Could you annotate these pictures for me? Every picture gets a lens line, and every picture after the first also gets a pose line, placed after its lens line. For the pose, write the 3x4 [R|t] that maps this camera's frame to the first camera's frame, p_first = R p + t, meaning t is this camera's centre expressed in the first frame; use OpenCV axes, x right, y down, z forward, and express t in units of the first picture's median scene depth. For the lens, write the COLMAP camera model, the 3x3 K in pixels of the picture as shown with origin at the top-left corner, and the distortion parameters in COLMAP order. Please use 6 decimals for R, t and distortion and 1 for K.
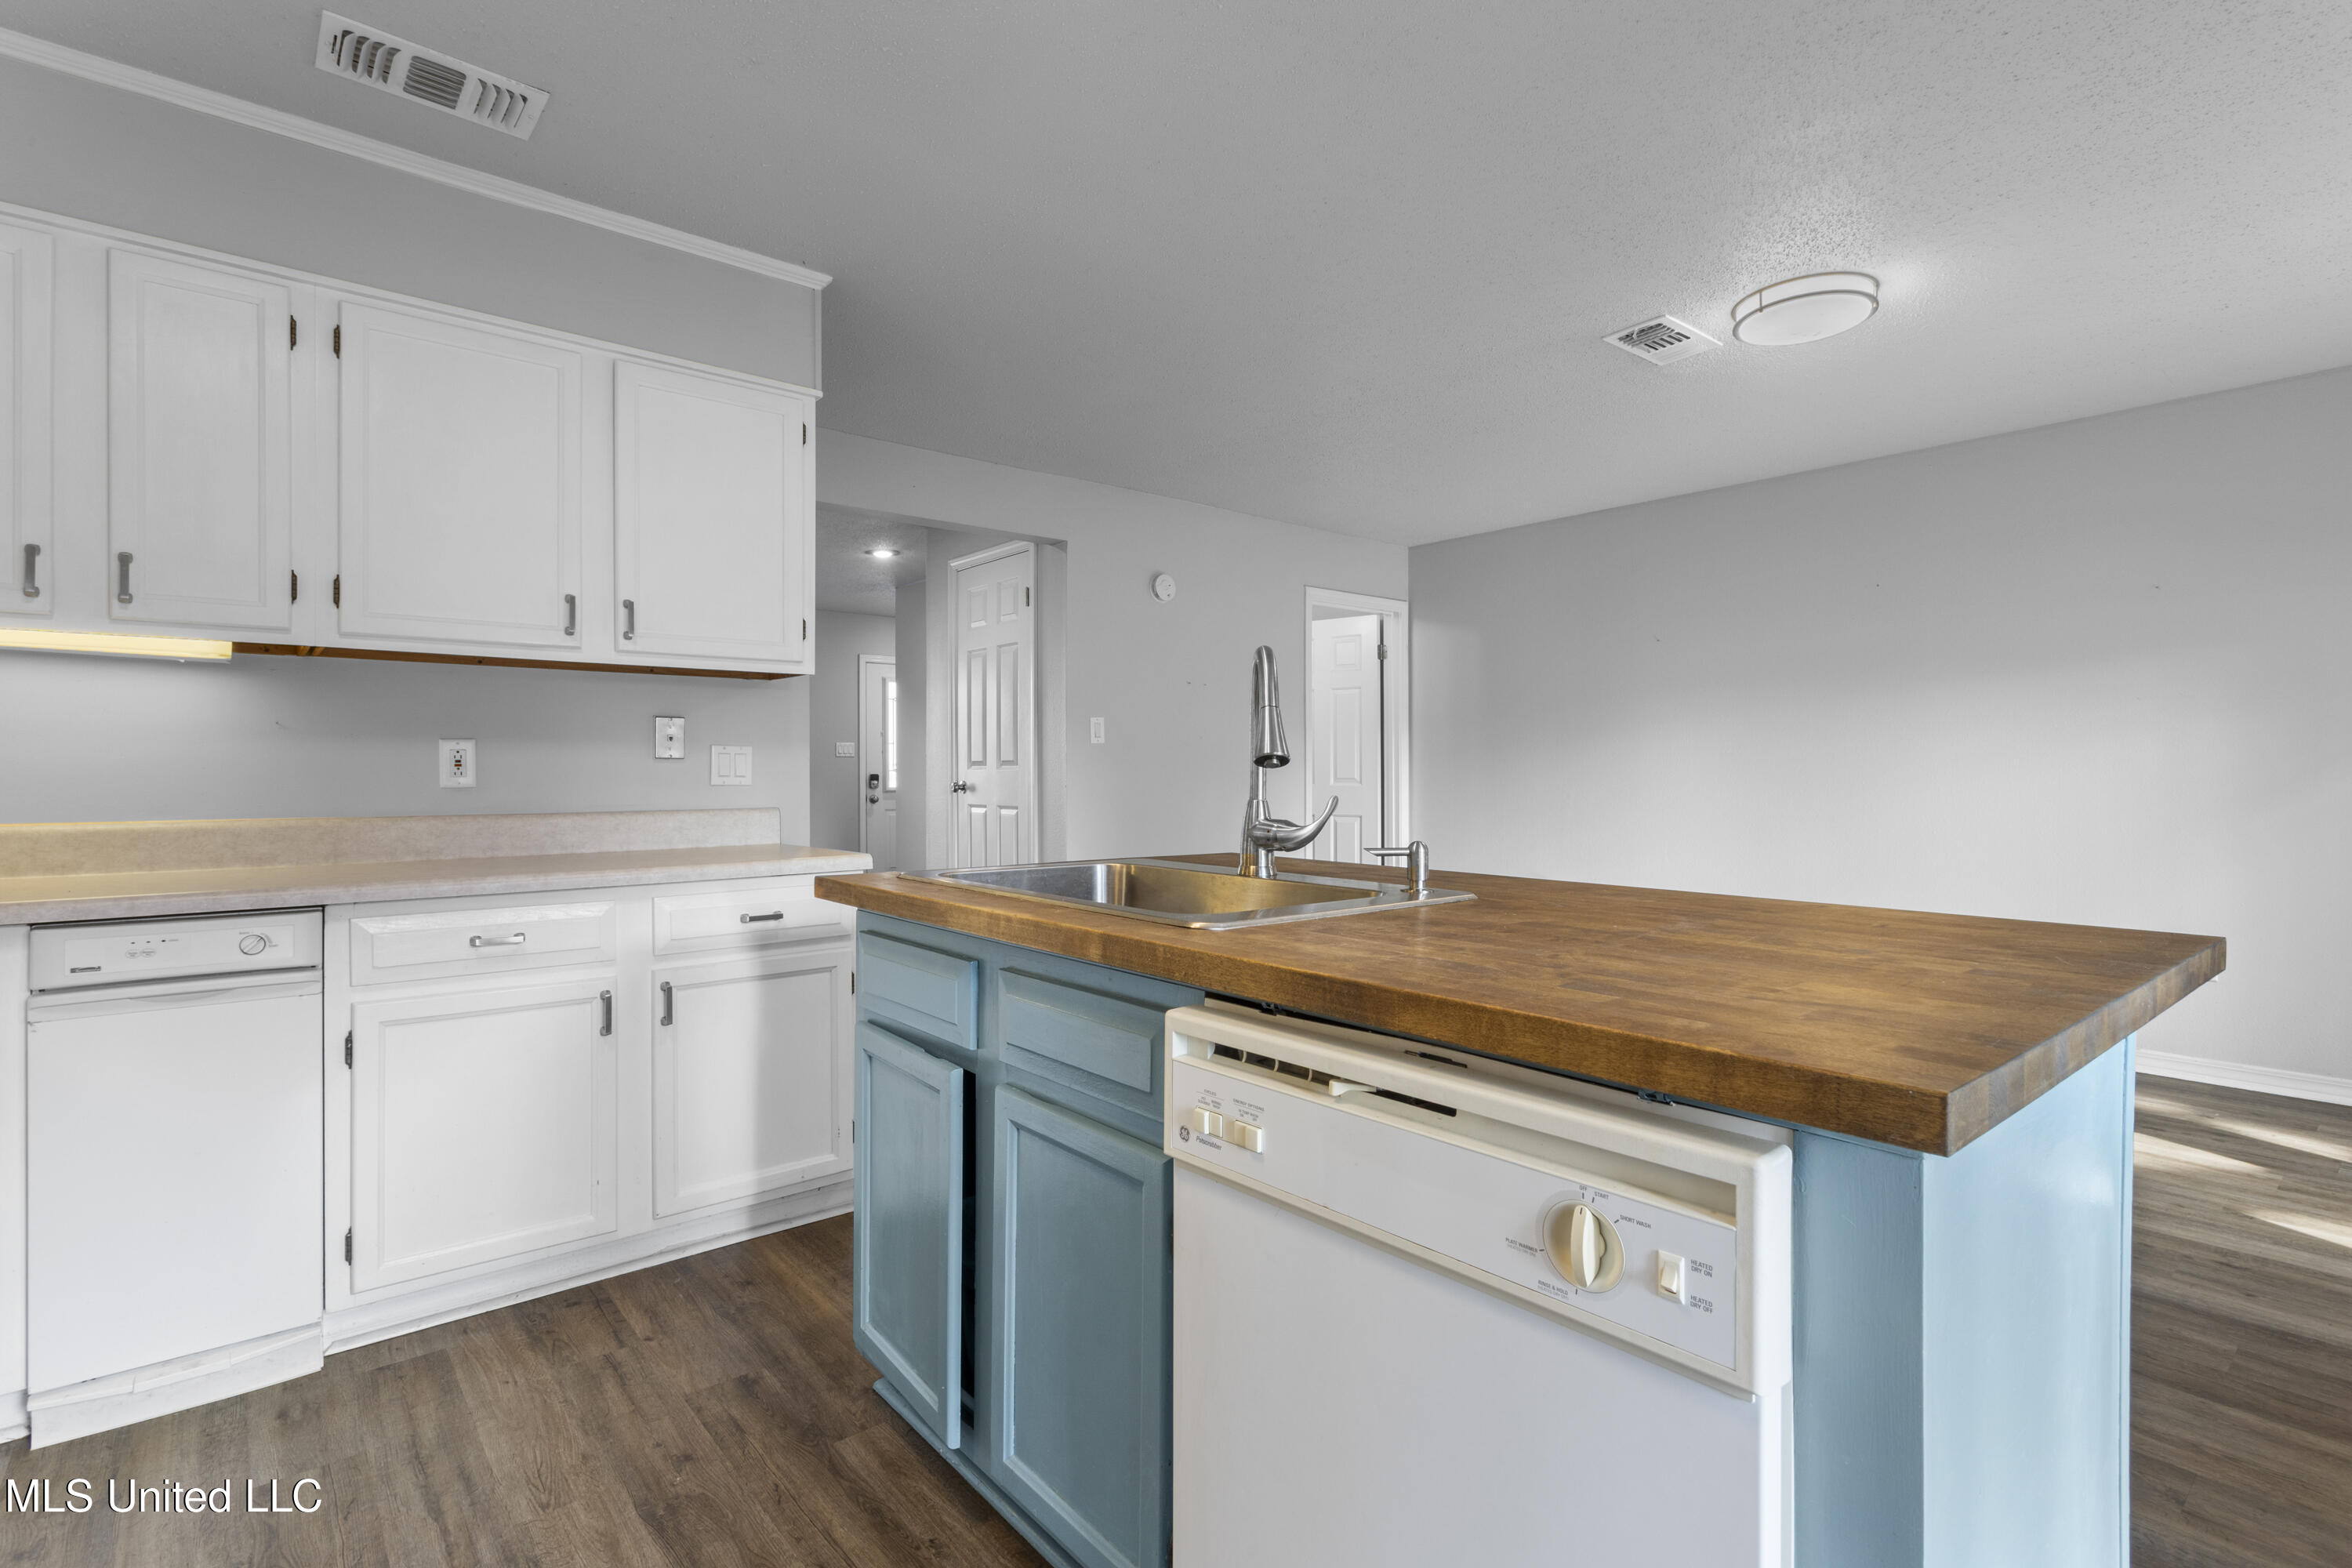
lens RADIAL K [[1122.7, 0, 1188.9], [0, 1122.7, 779.9], [0, 0, 1]] dist [-0.000885, 0.000321]
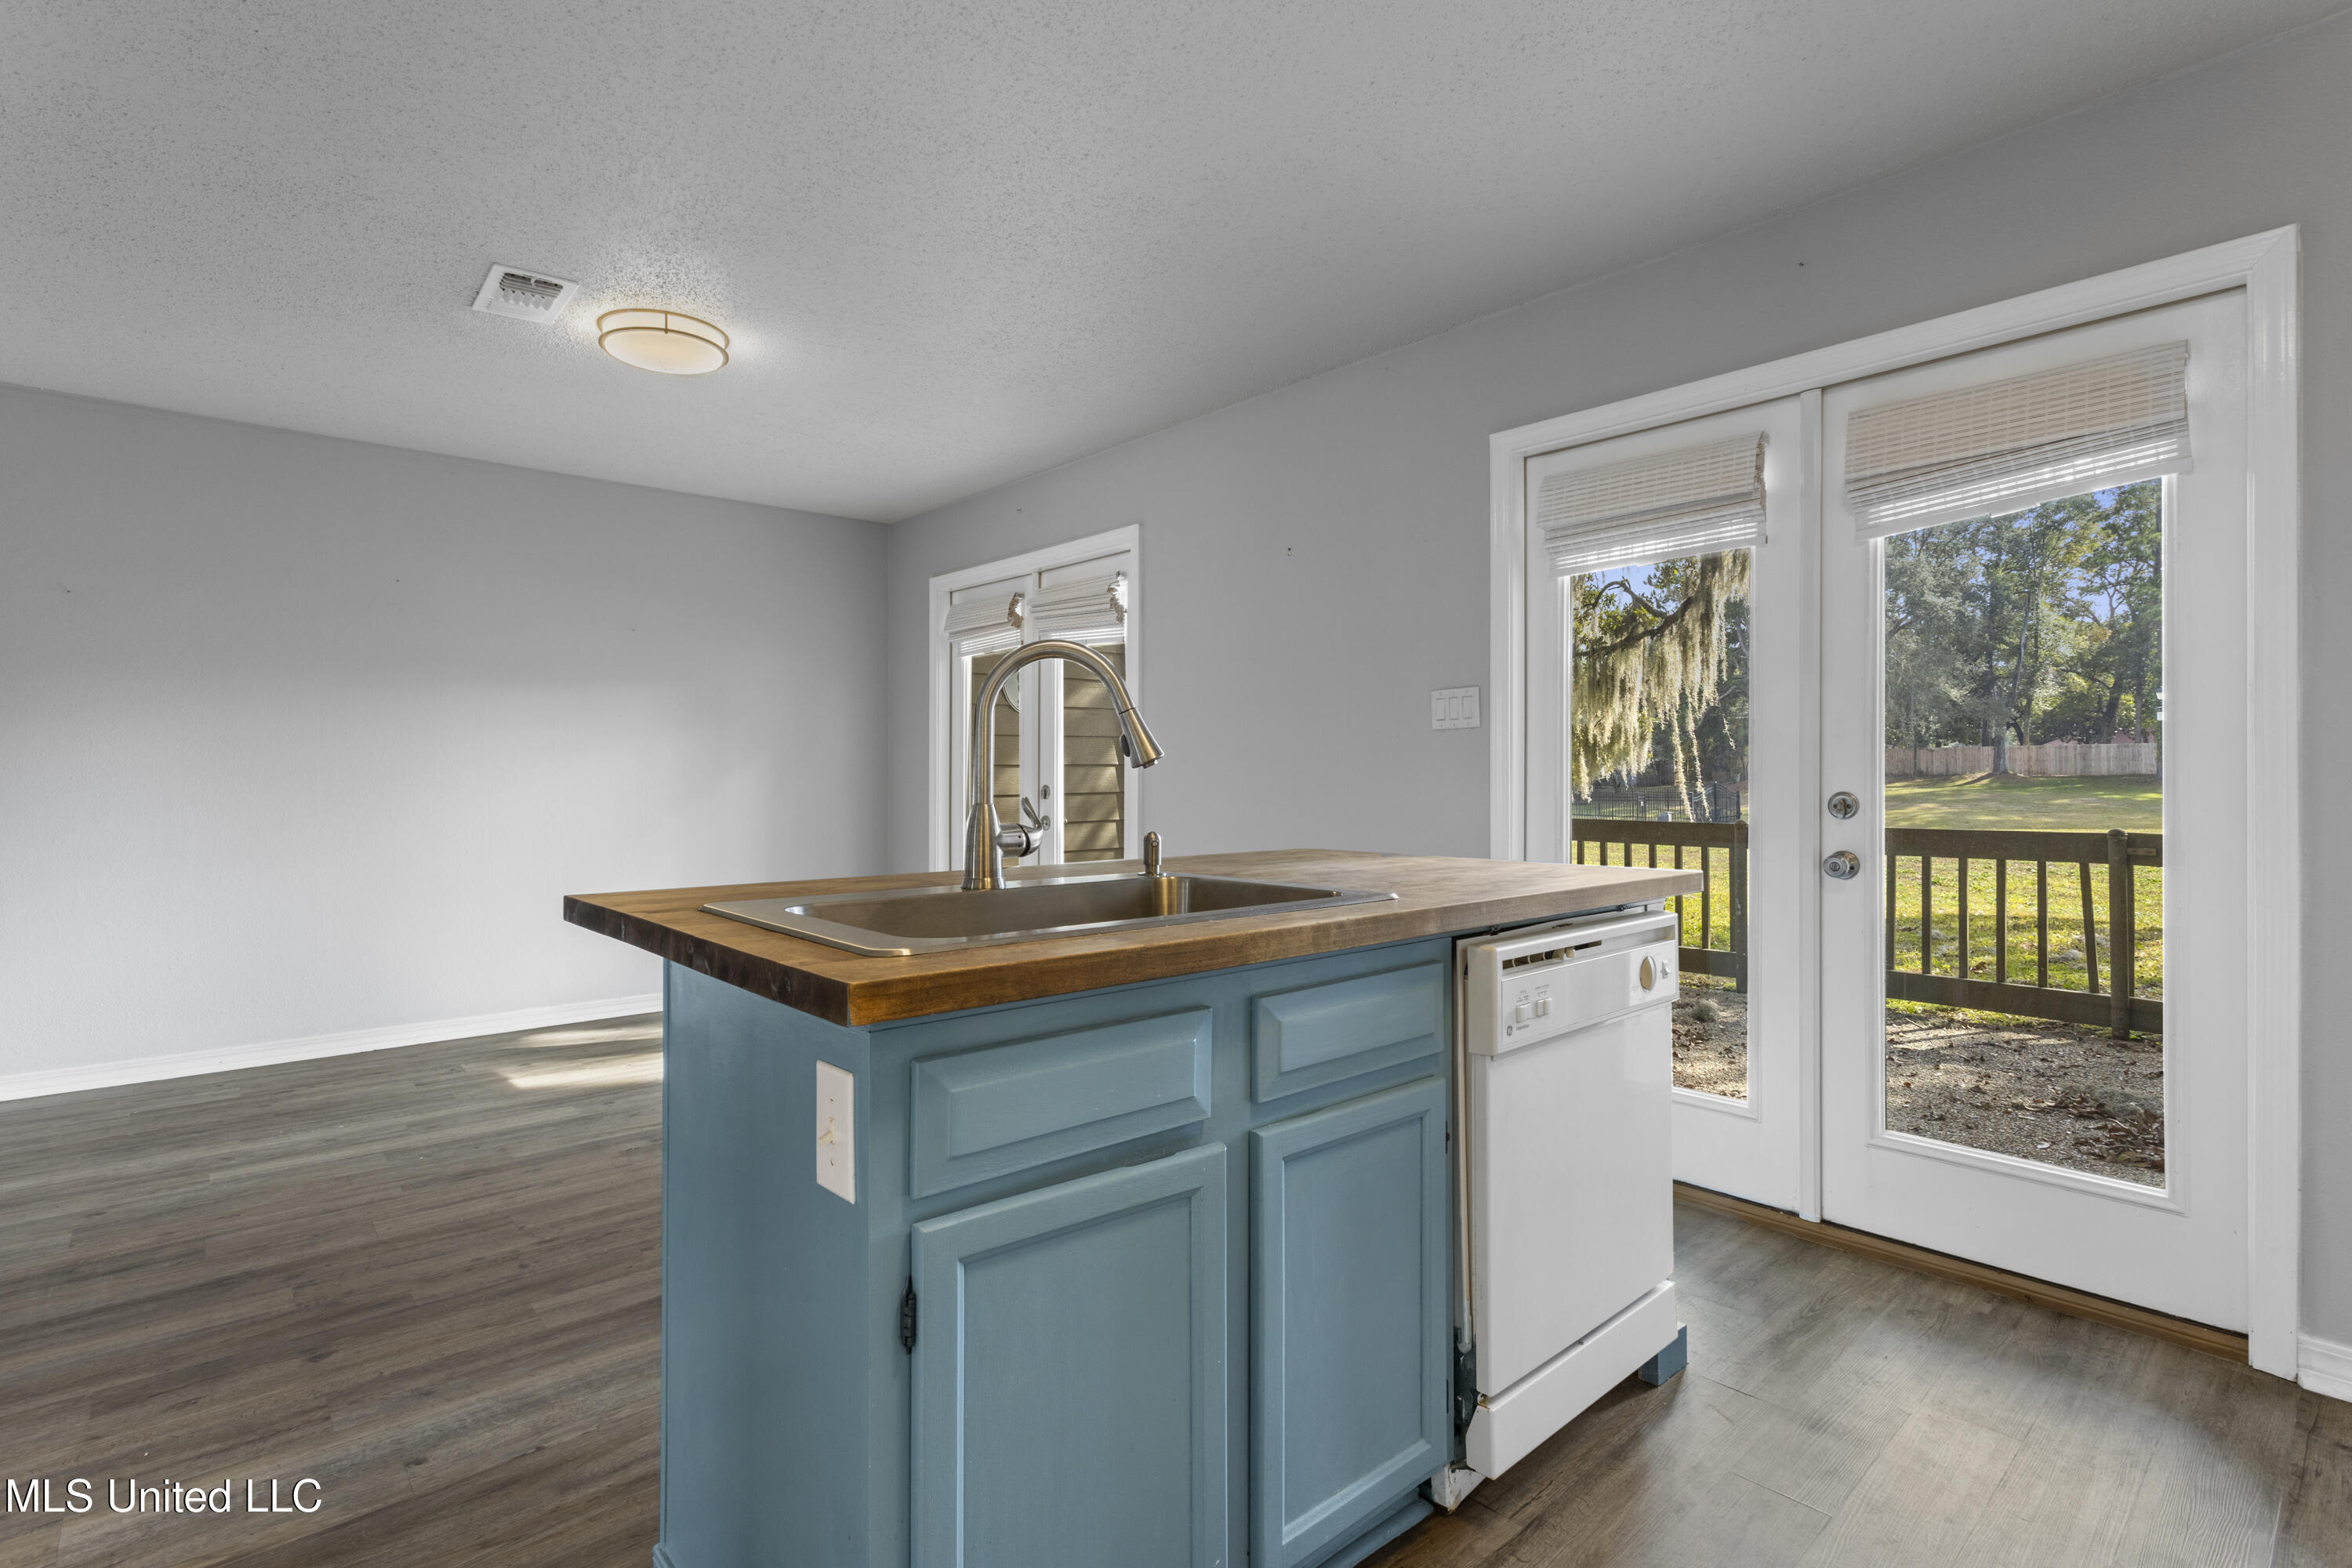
lens RADIAL K [[1122.7, 0, 1165.3], [0, 1122.7, 770.9], [0, 0, 1]] dist [-0.000885, 0.000321]
pose [[-0.034238, -0.003285, 0.999408, -1.216148], [0.003294, 0.999989, 0.003400, -0.010544], [-0.999408, 0.003408, -0.034226, 1.301419]]
